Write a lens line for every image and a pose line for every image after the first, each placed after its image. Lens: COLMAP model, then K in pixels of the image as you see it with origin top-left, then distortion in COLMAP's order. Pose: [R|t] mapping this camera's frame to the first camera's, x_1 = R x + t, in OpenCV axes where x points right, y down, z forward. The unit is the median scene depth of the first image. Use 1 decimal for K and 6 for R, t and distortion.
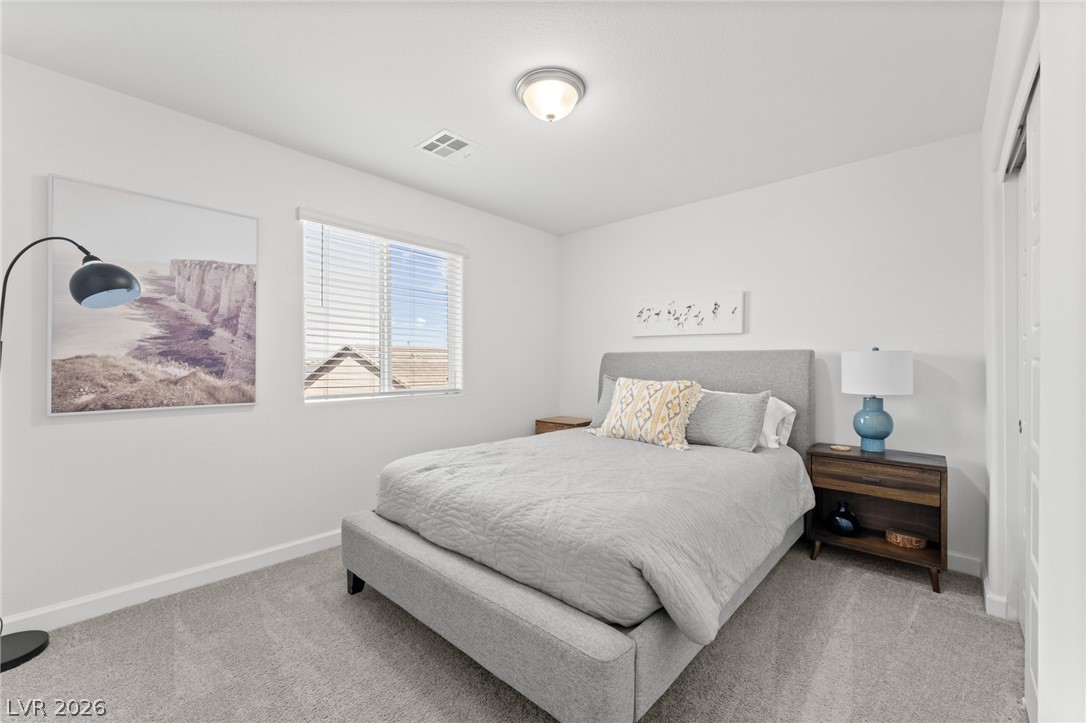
lens RADIAL K [[447.2, 0, 543.8], [0, 447.2, 364.1], [0, 0, 1]] dist [-0.000351, 0.000525]
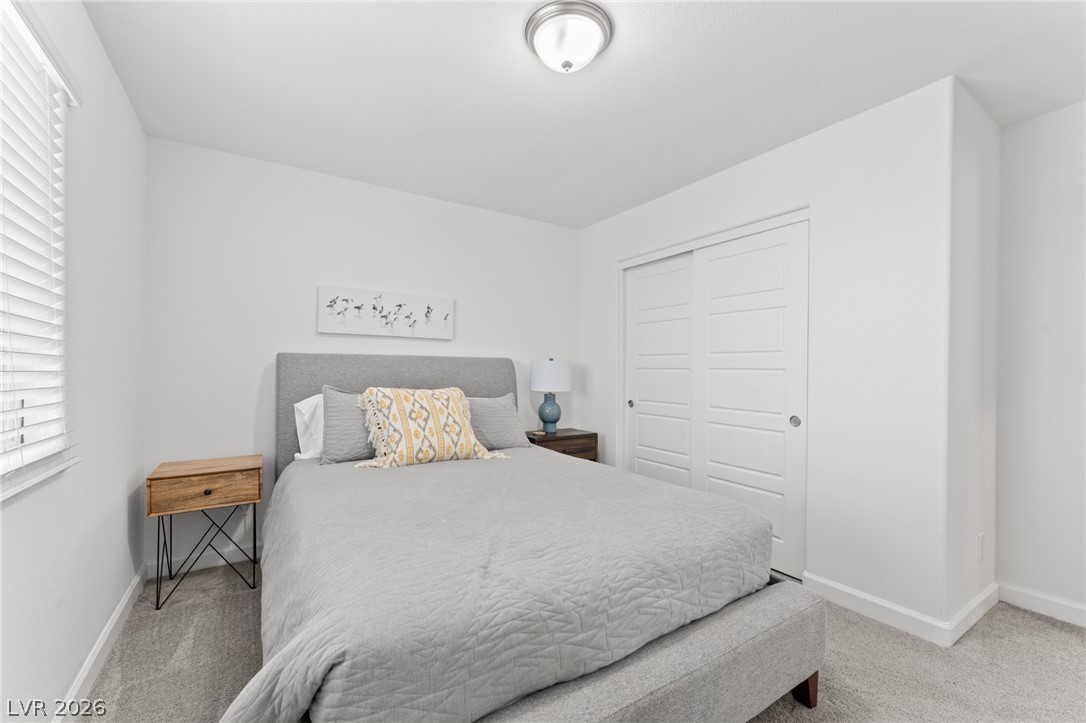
lens RADIAL K [[447.2, 0, 544.2], [0, 447.2, 366.7], [0, 0, 1]] dist [-0.000351, 0.000525]
pose [[0.260215, 0.003434, 0.965545, -0.521323], [-0.005481, 0.999983, -0.002080, -0.006062], [-0.965535, -0.004751, 0.260229, 0.550301]]
